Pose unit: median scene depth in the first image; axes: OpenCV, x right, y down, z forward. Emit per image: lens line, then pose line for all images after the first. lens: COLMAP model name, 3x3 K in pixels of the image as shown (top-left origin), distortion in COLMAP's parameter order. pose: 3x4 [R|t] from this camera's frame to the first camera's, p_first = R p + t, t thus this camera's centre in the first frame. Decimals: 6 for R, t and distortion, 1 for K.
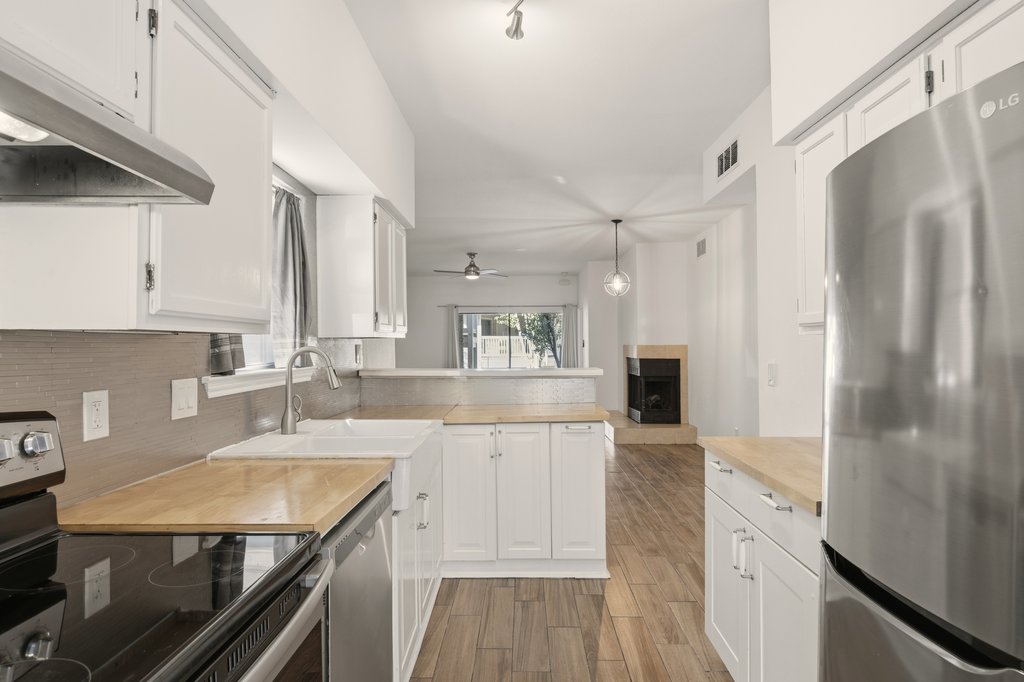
lens RADIAL K [[552.7, 0, 510.6], [0, 552.7, 337.8], [0, 0, 1]] dist [-0.000889, 0.000221]
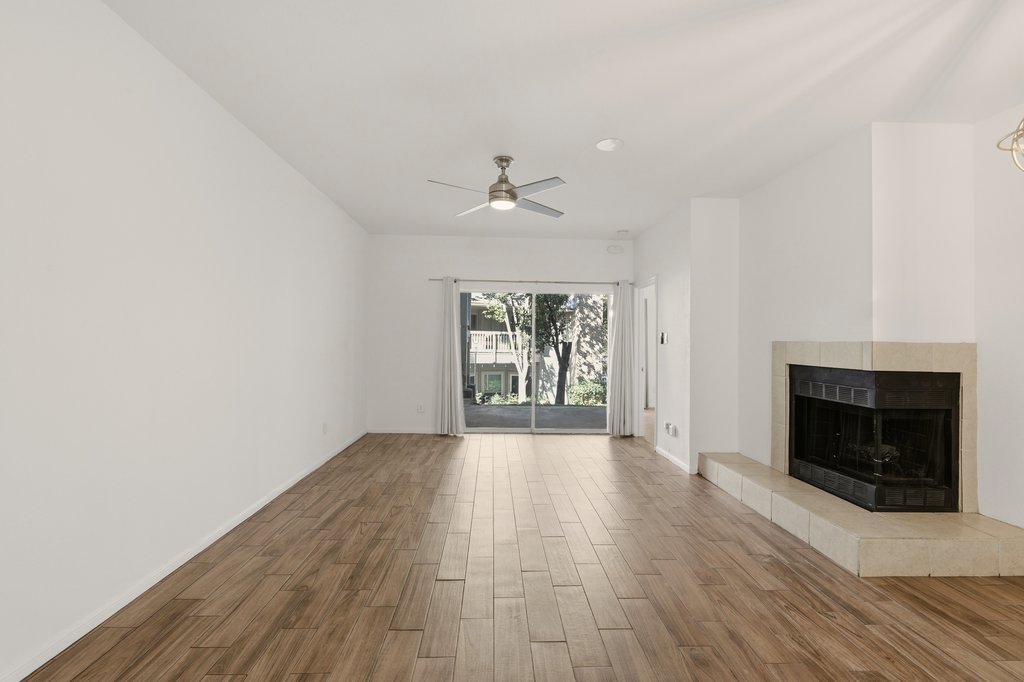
lens RADIAL K [[467.8, 0, 510.1], [0, 467.8, 336.4], [0, 0, 1]] dist [-0.002158, -0.001090]
pose [[0.998157, 0.014730, 0.058869, -0.248363], [-0.014907, 0.999886, 0.002575, 0.030994], [-0.058825, -0.003448, 0.998262, 1.630682]]
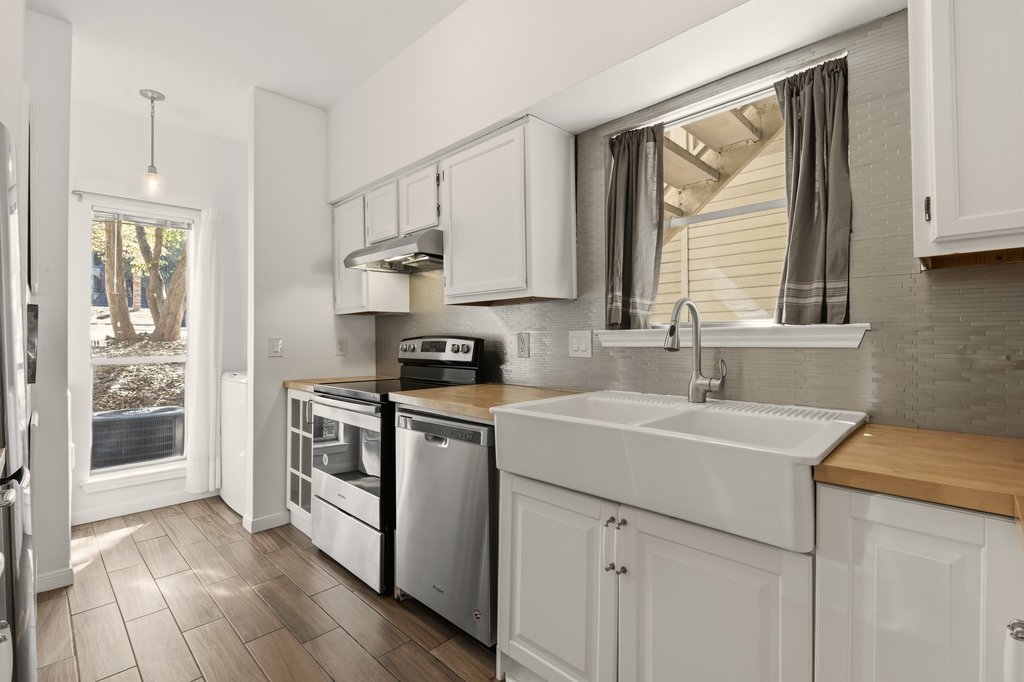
lens RADIAL K [[467.8, 0, 510.1], [0, 467.8, 336.4], [0, 0, 1]] dist [-0.002158, -0.001090]
pose [[-0.683452, 0.005565, -0.729975, 0.247048], [0.021114, 0.999703, -0.012147, 0.059293], [0.729690, -0.023715, -0.683366, 0.993332]]
